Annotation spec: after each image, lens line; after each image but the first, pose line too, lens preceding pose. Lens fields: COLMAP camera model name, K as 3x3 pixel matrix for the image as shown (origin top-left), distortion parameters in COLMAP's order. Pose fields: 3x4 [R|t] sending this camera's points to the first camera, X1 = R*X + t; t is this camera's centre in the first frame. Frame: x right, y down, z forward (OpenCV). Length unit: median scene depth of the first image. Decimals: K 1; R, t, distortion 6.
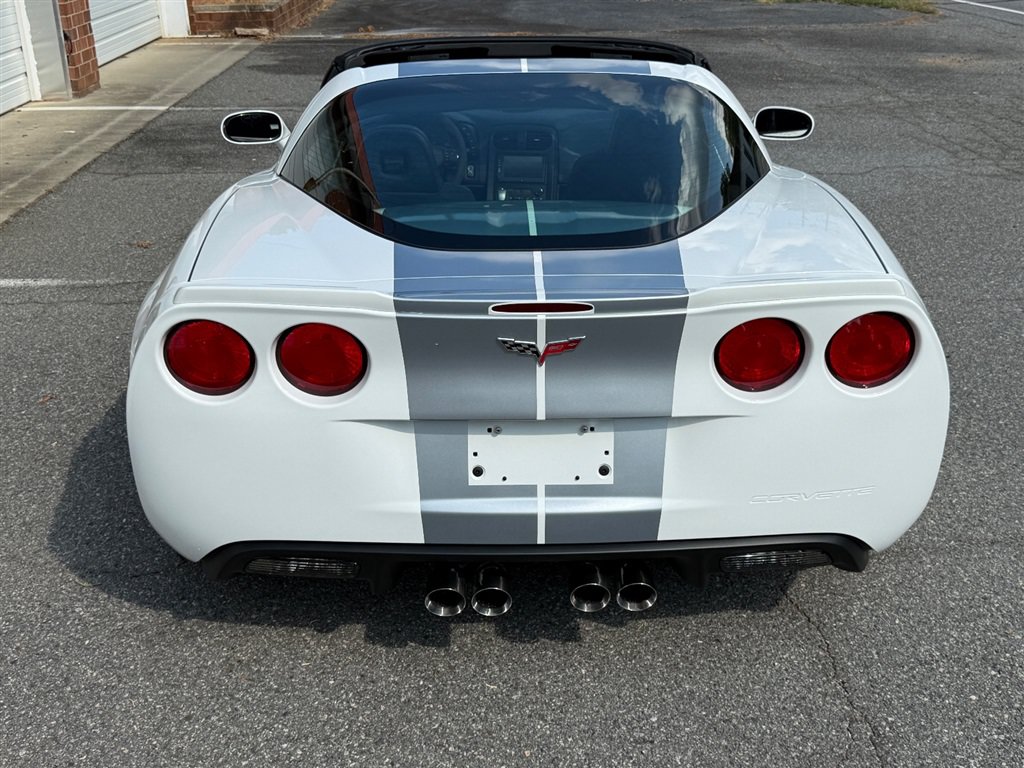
lens RADIAL K [[1054.4, 0, 532.4], [0, 1054.4, 385.7], [0, 0, 1]] dist [0.179471, -0.349162]
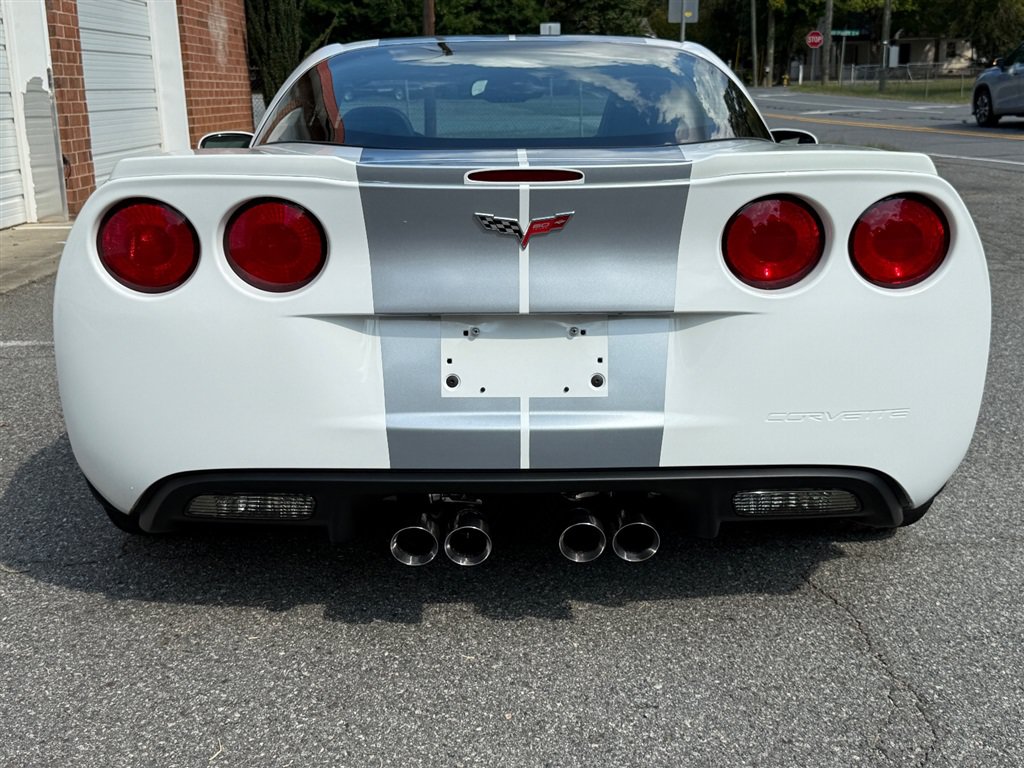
lens RADIAL K [[1074.3, 0, 521.4], [0, 1074.3, 396.2], [0, 0, 1]] dist [0.181025, -0.366155]
pose [[0.999969, 0.000908, -0.007873, 0.011585], [-0.001931, 0.991400, -0.130851, 0.194897], [0.007686, 0.130862, 0.991371, 0.113529]]
